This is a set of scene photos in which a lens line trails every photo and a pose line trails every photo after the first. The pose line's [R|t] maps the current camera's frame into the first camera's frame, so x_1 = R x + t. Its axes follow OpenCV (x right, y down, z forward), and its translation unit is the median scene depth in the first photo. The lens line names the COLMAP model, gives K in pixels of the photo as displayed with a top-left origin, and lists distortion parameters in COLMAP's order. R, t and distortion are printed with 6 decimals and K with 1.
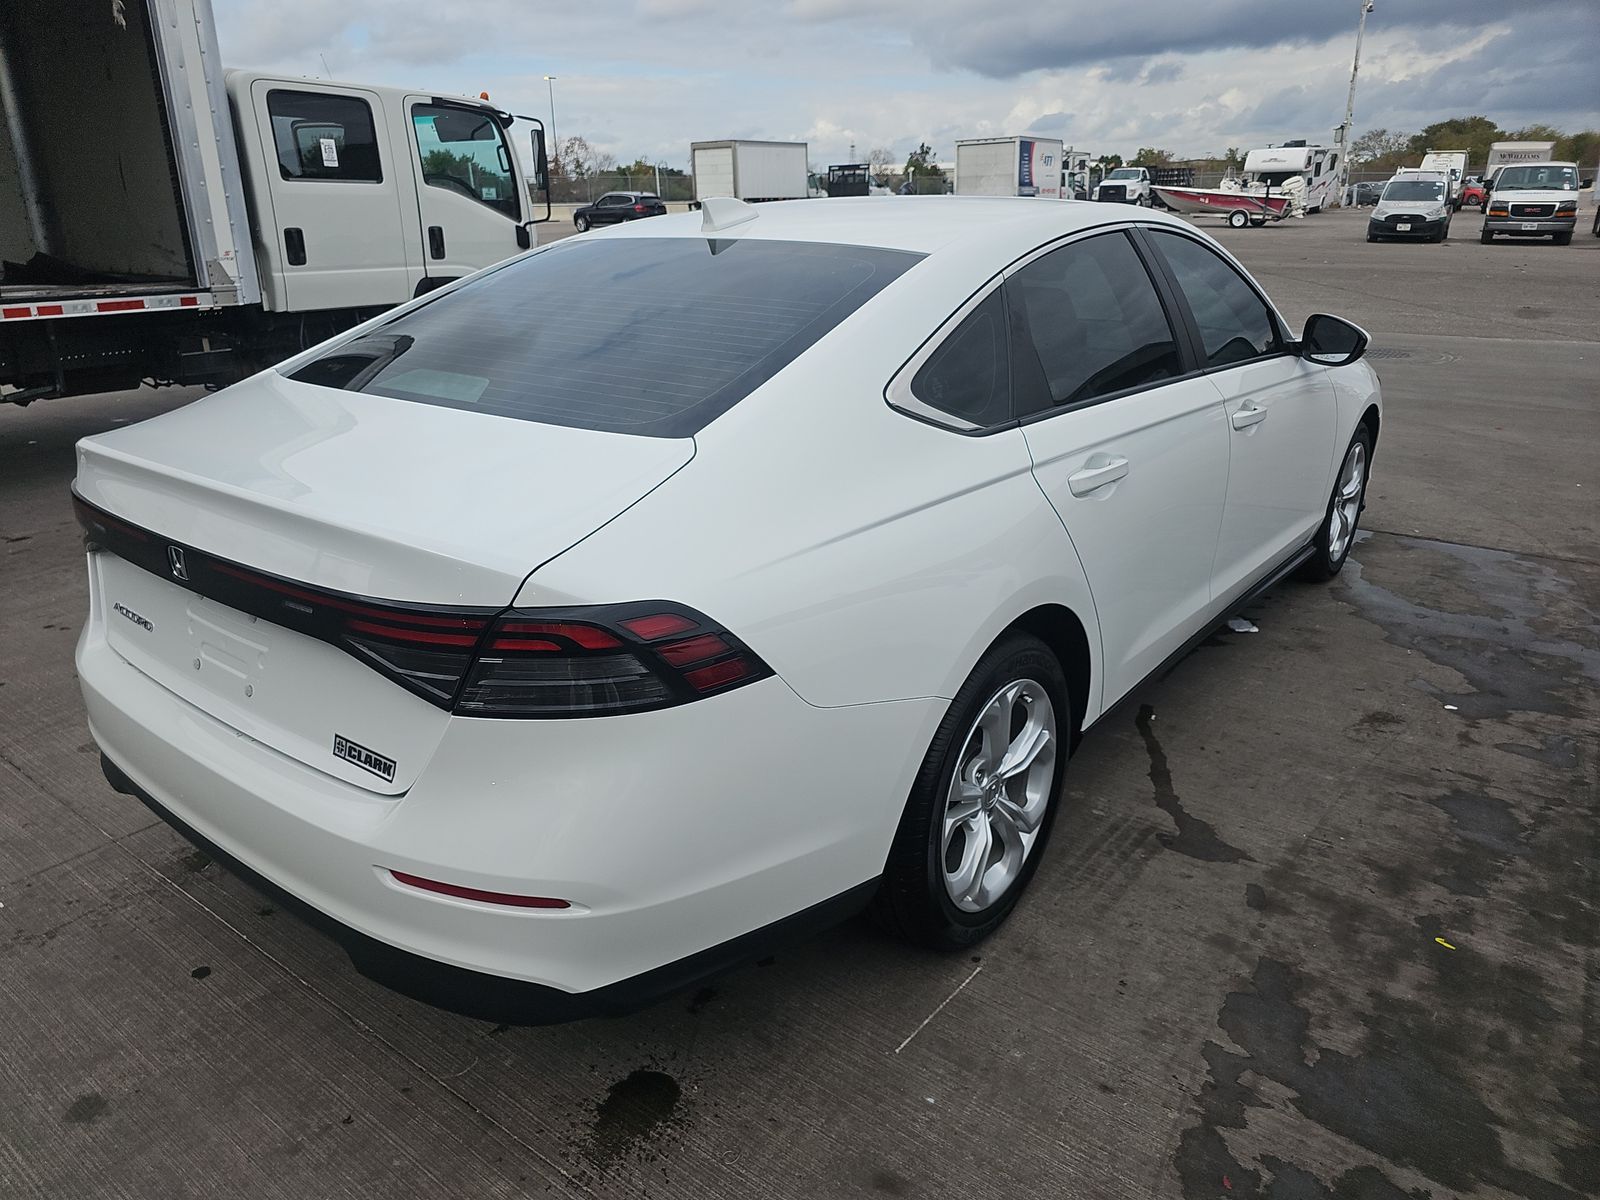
lens RADIAL K [[1064.2, 0, 788.9], [0, 1064.2, 606.0], [0, 0, 1]] dist [0.040563, -0.035669]
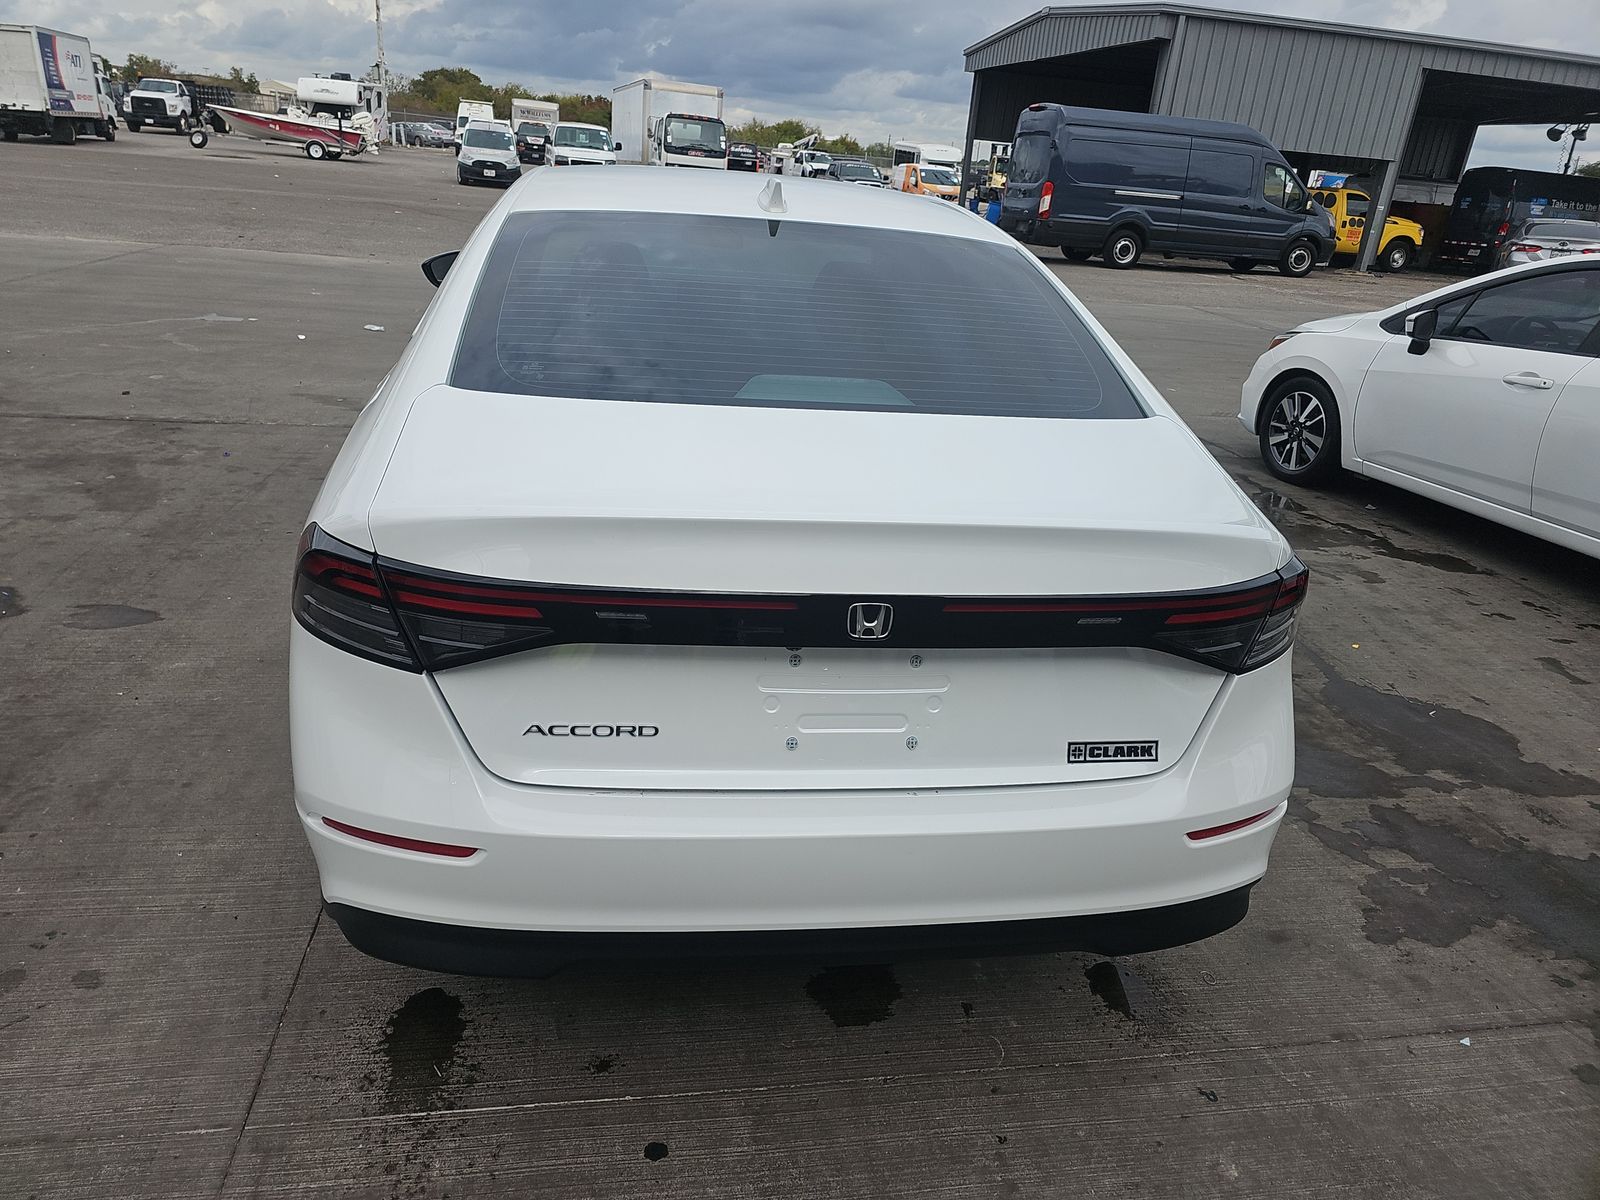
lens RADIAL K [[1061.4, 0, 807.8], [0, 1061.4, 599.2], [0, 0, 1]] dist [0.039012, -0.035960]
pose [[0.677288, -0.216185, 0.703239, -0.049958], [0.179193, 0.975541, 0.127314, -0.007157], [-0.713562, 0.039788, 0.699461, 0.018989]]
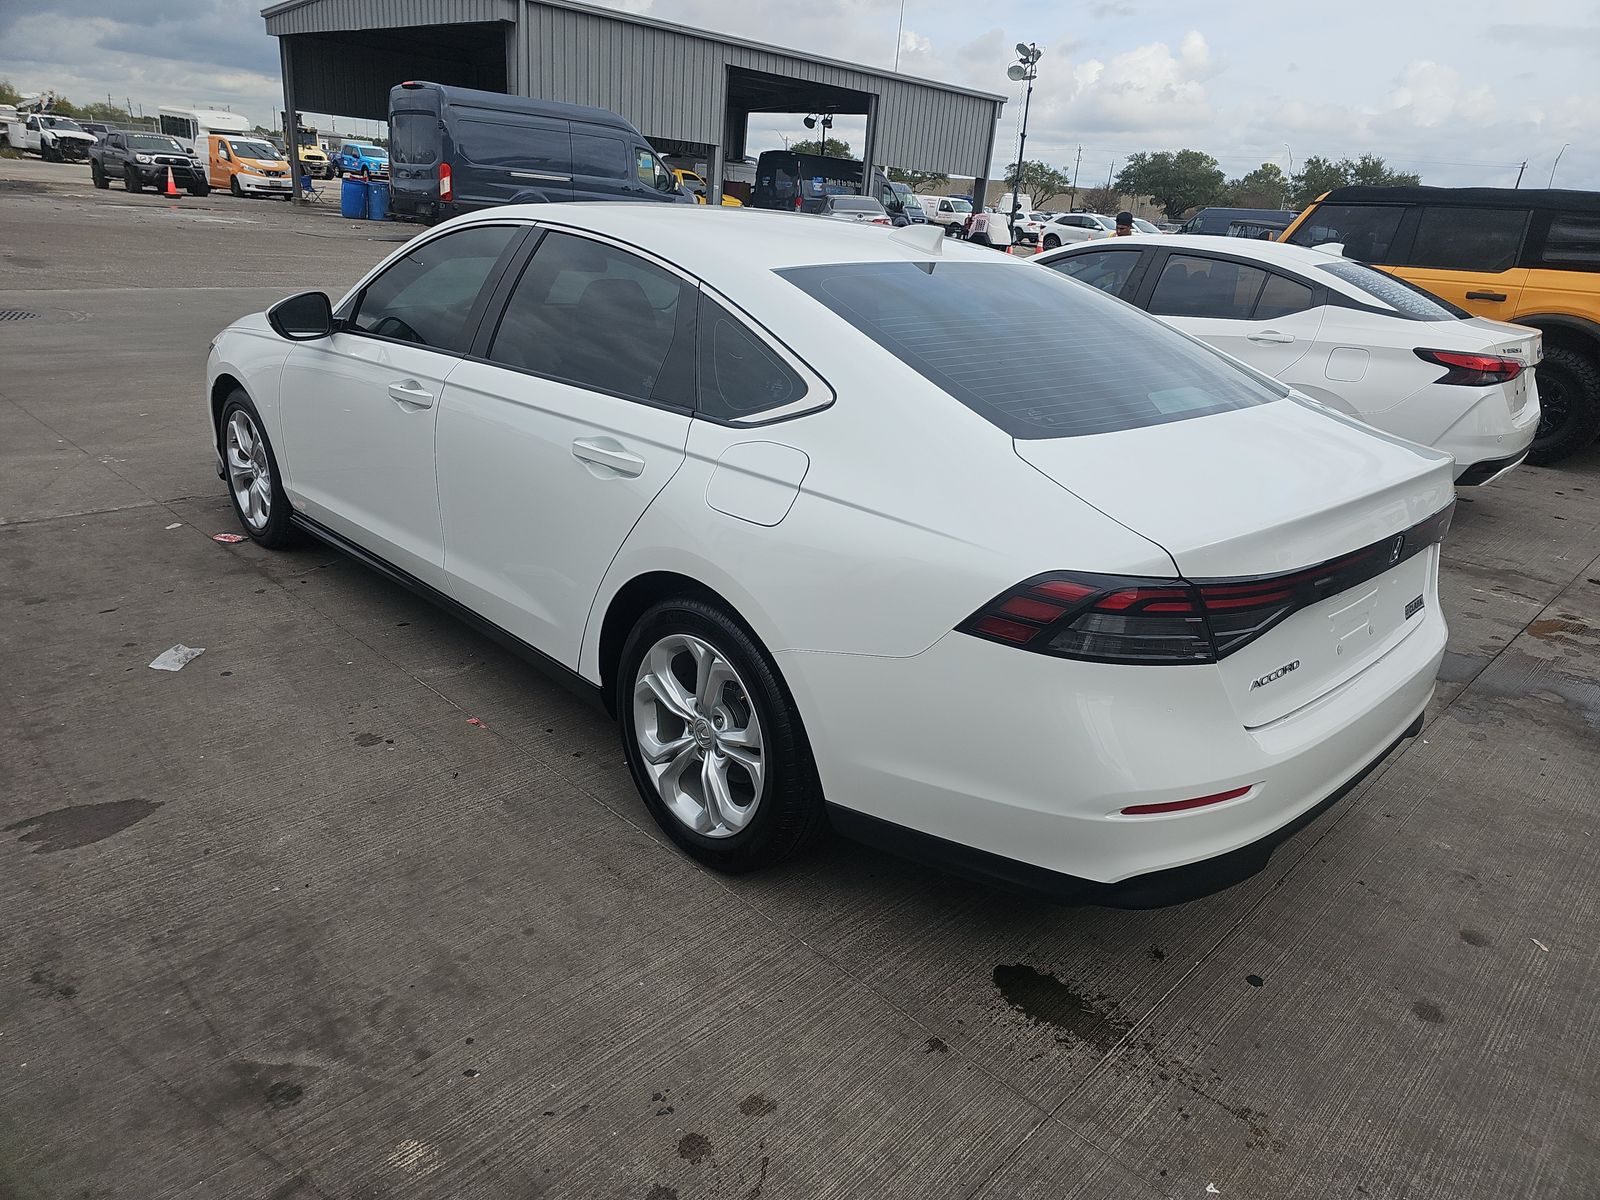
lens RADIAL K [[1064.2, 0, 788.9], [0, 1064.2, 606.0], [0, 0, 1]] dist [0.040563, -0.035669]
pose [[0.102057, -0.338136, 0.935547, -0.077583], [0.279177, 0.912399, 0.299314, -0.023316], [-0.954801, 0.230636, 0.187516, 0.061647]]
